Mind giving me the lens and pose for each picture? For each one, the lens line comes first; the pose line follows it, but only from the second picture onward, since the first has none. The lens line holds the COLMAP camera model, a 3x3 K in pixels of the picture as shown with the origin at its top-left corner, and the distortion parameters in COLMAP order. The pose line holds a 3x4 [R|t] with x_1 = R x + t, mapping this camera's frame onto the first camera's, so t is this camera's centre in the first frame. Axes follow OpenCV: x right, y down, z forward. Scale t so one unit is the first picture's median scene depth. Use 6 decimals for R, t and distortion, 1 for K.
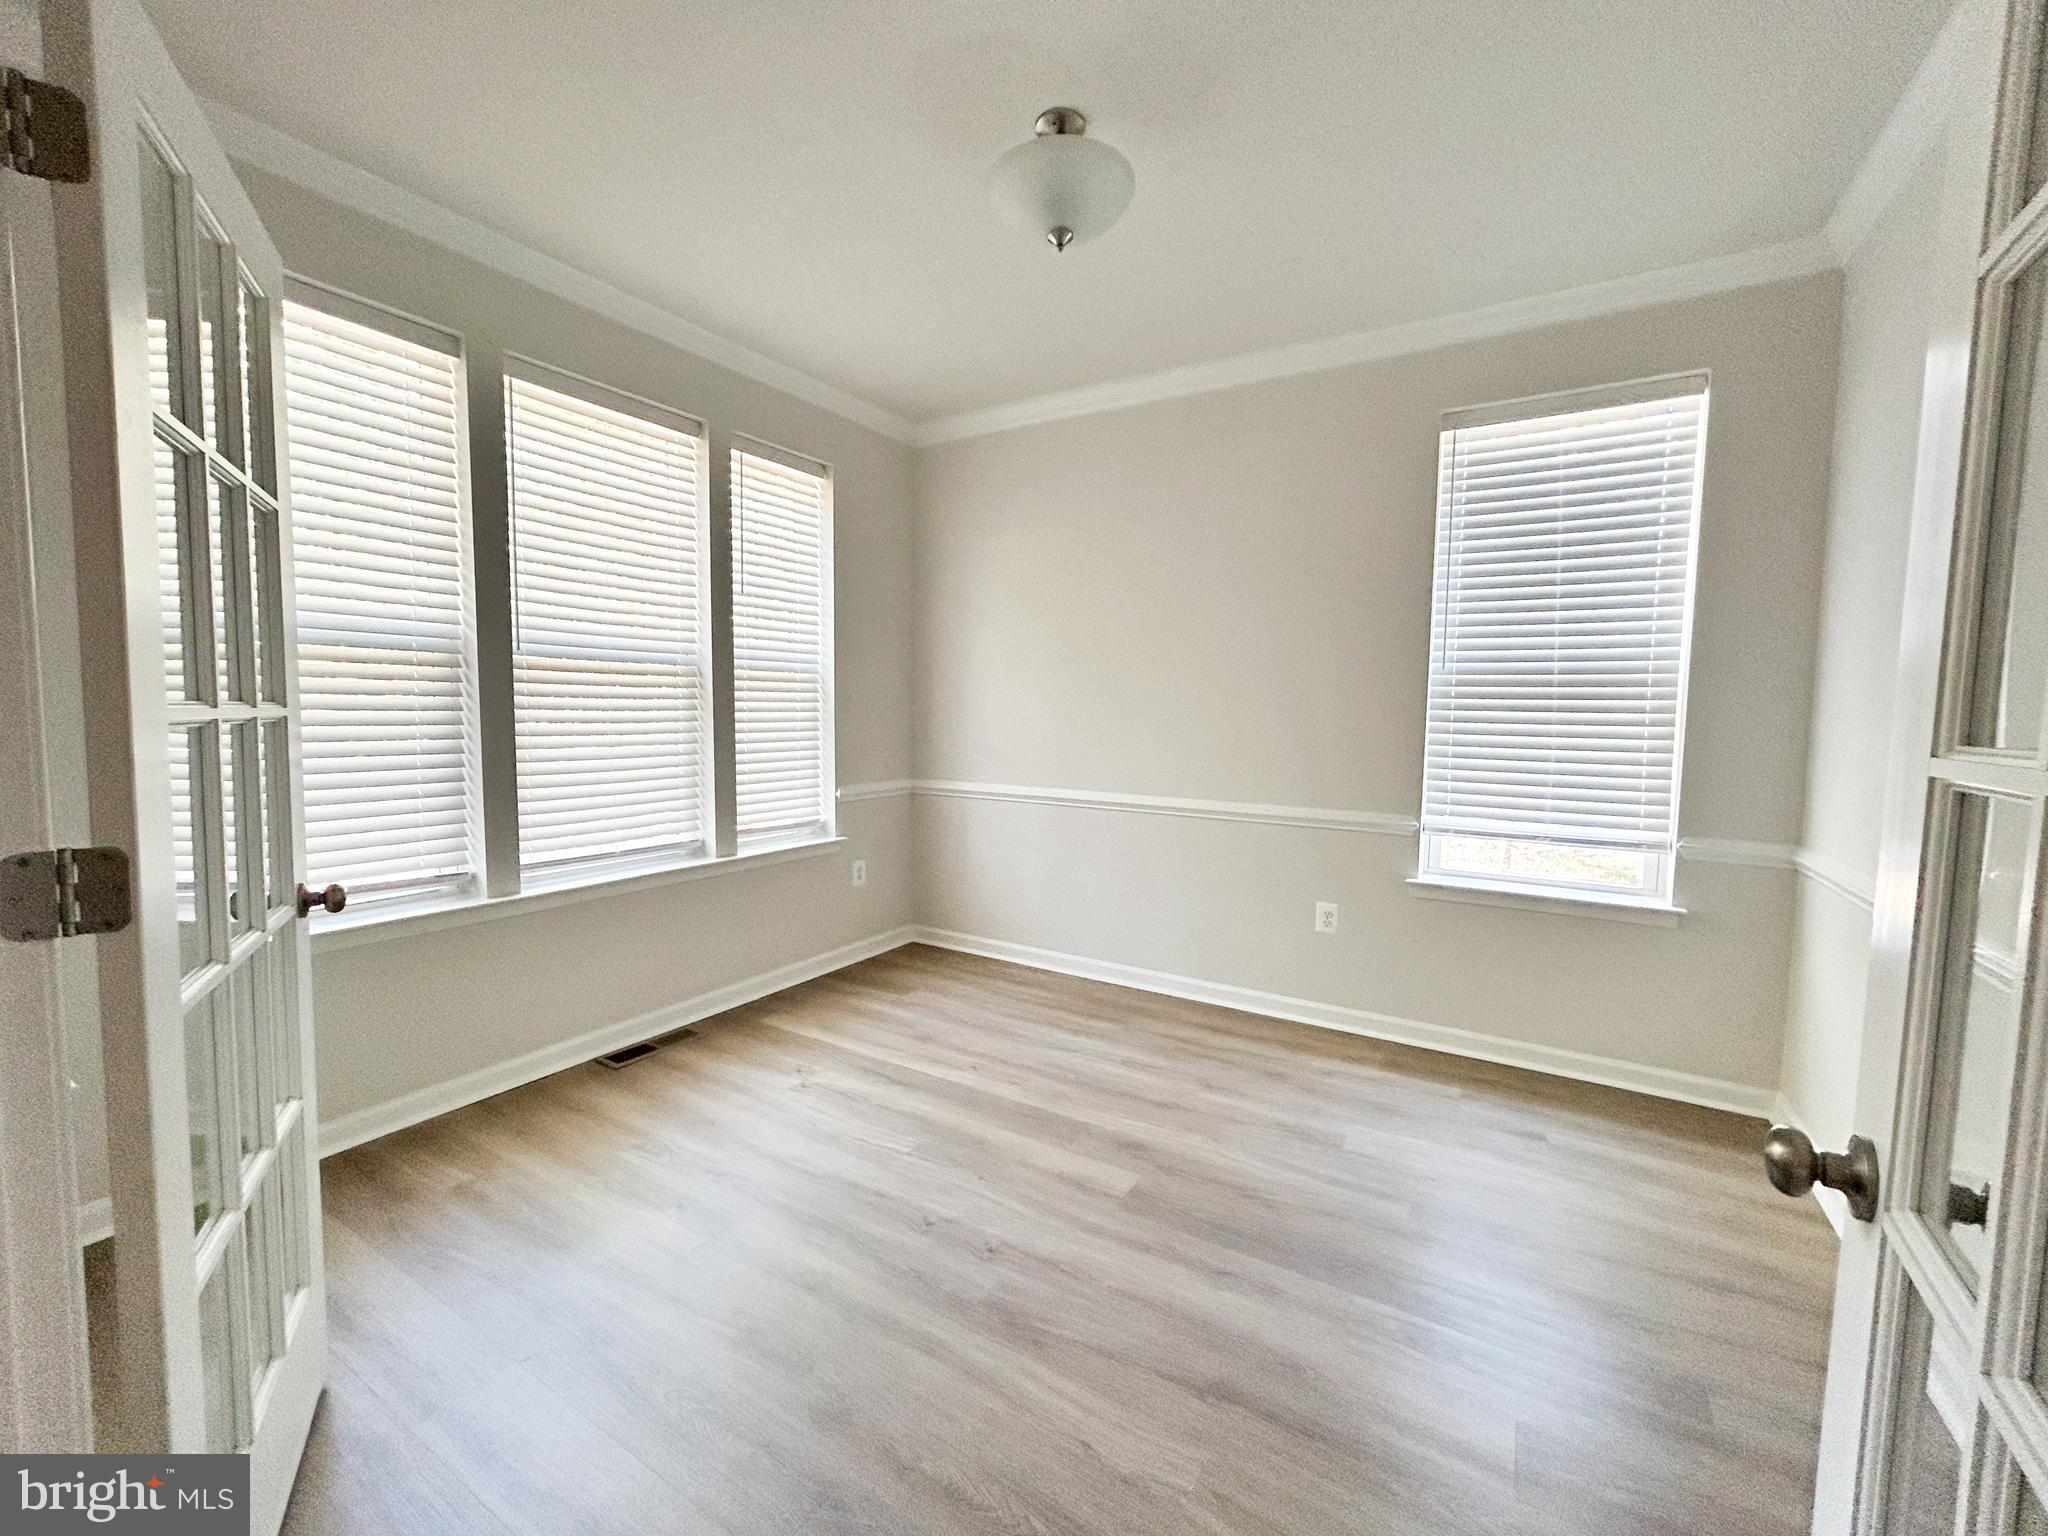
lens RADIAL K [[841.8, 0, 1013.1], [0, 841.8, 767.3], [0, 0, 1]] dist [0.000533, 0.000366]
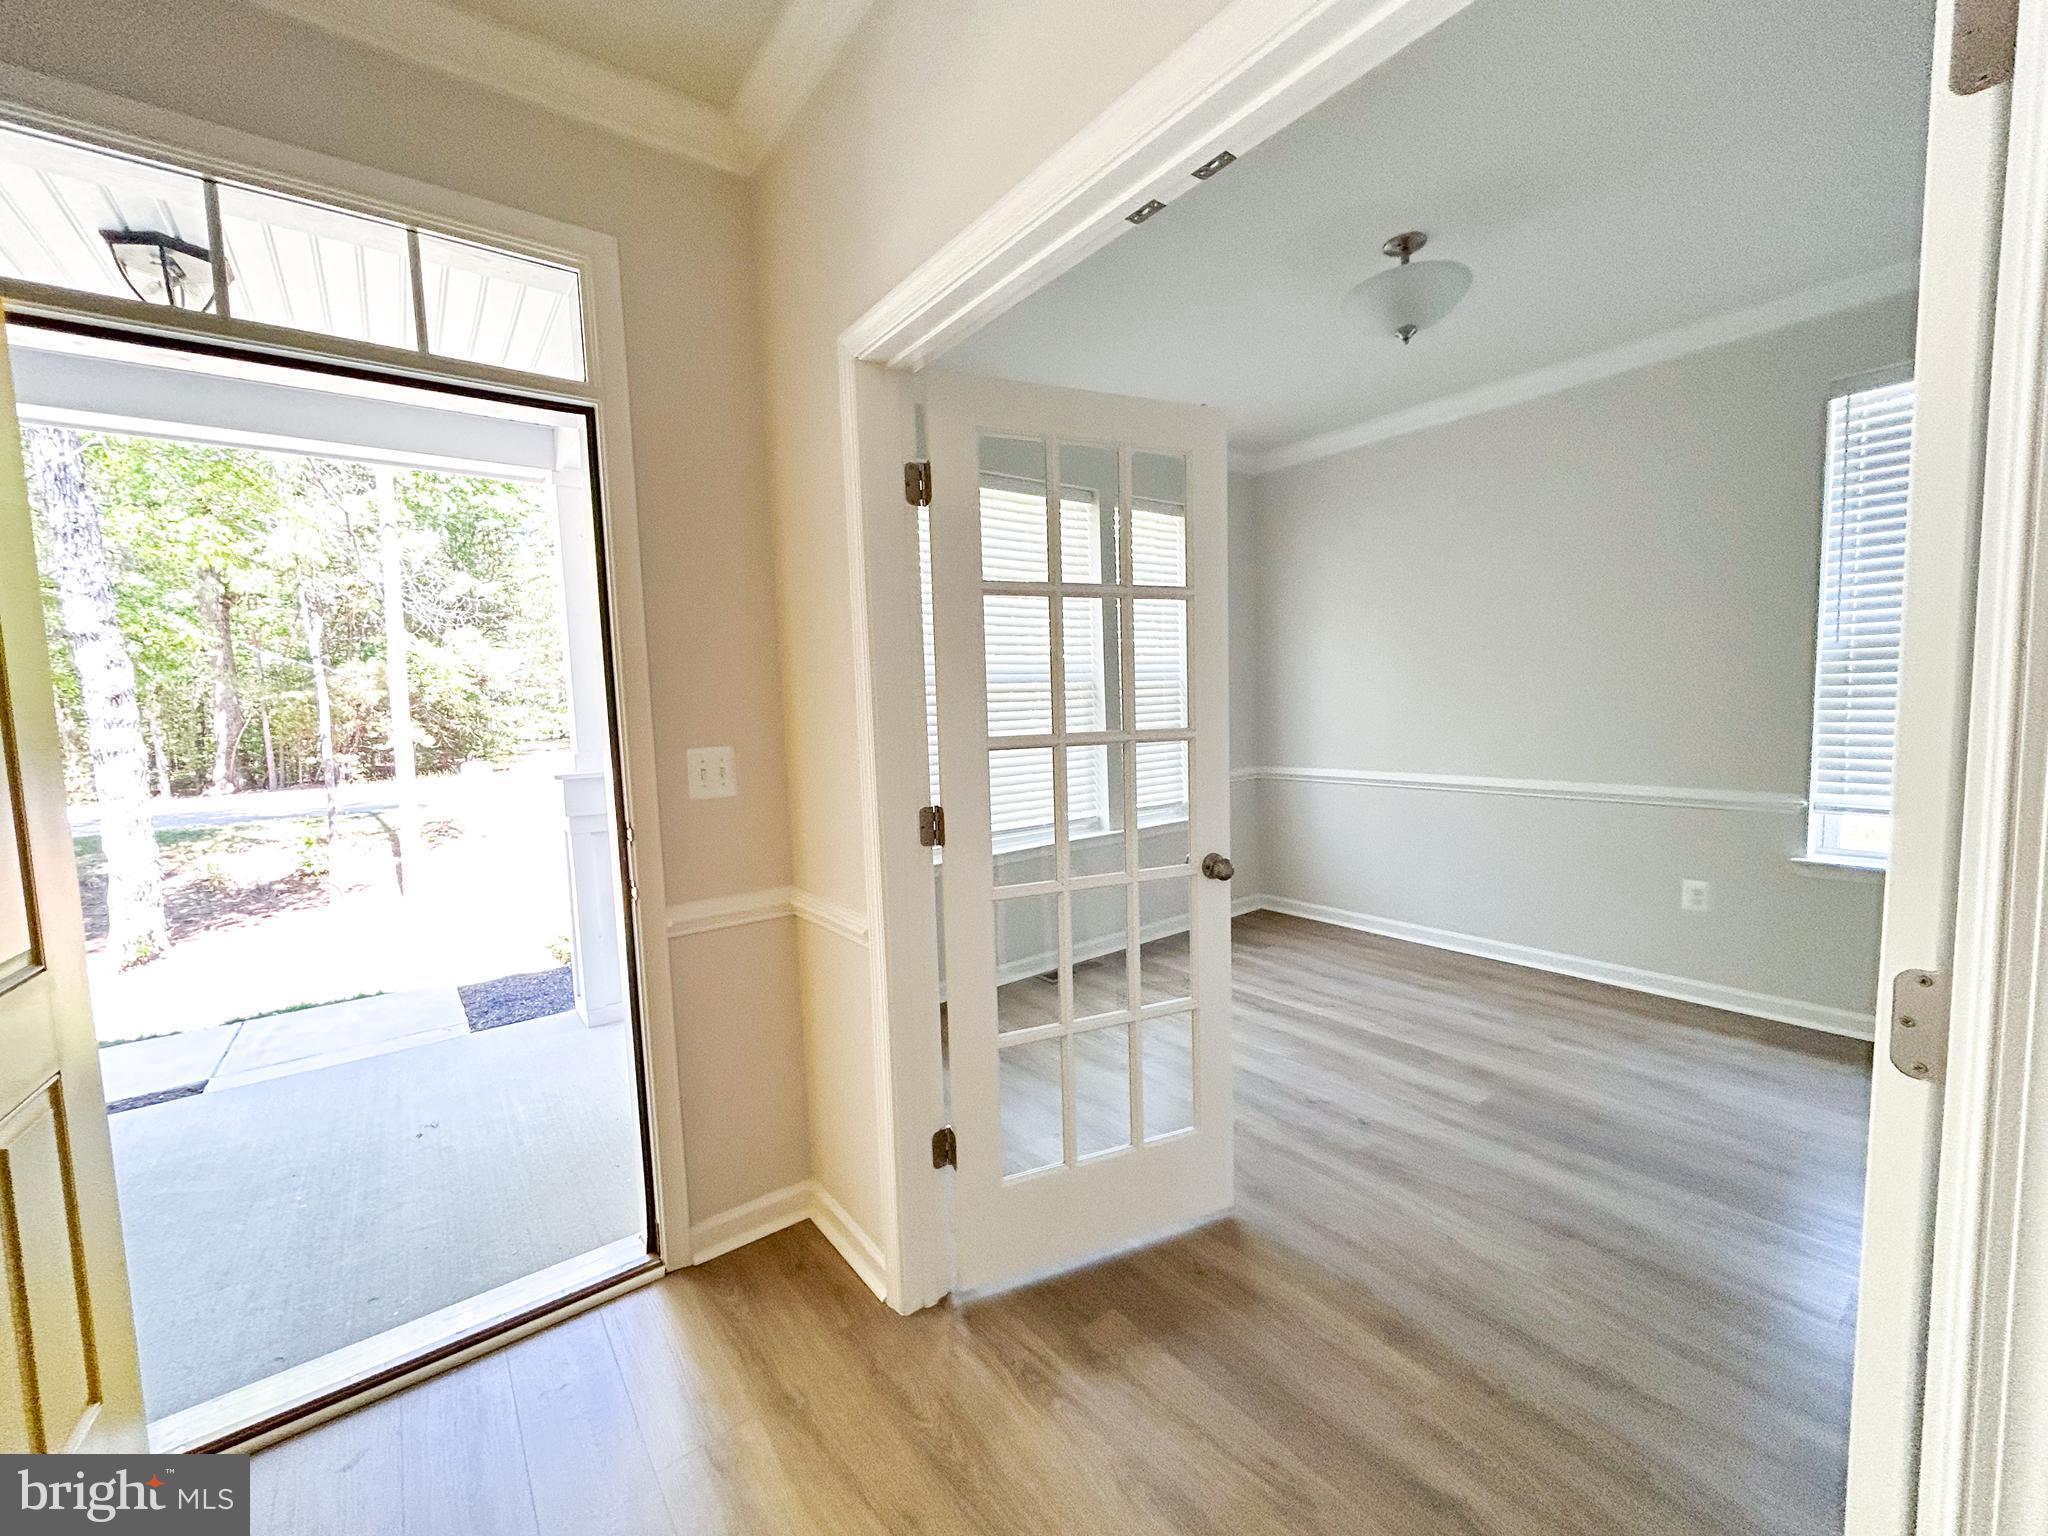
lens RADIAL K [[841.8, 0, 1013.1], [0, 841.8, 767.3], [0, 0, 1]] dist [0.000533, 0.000366]
pose [[0.935647, -0.017668, -0.352495, -0.040628], [0.022788, 0.999686, 0.010379, -0.005608], [0.352201, -0.017744, 0.935756, -0.260364]]
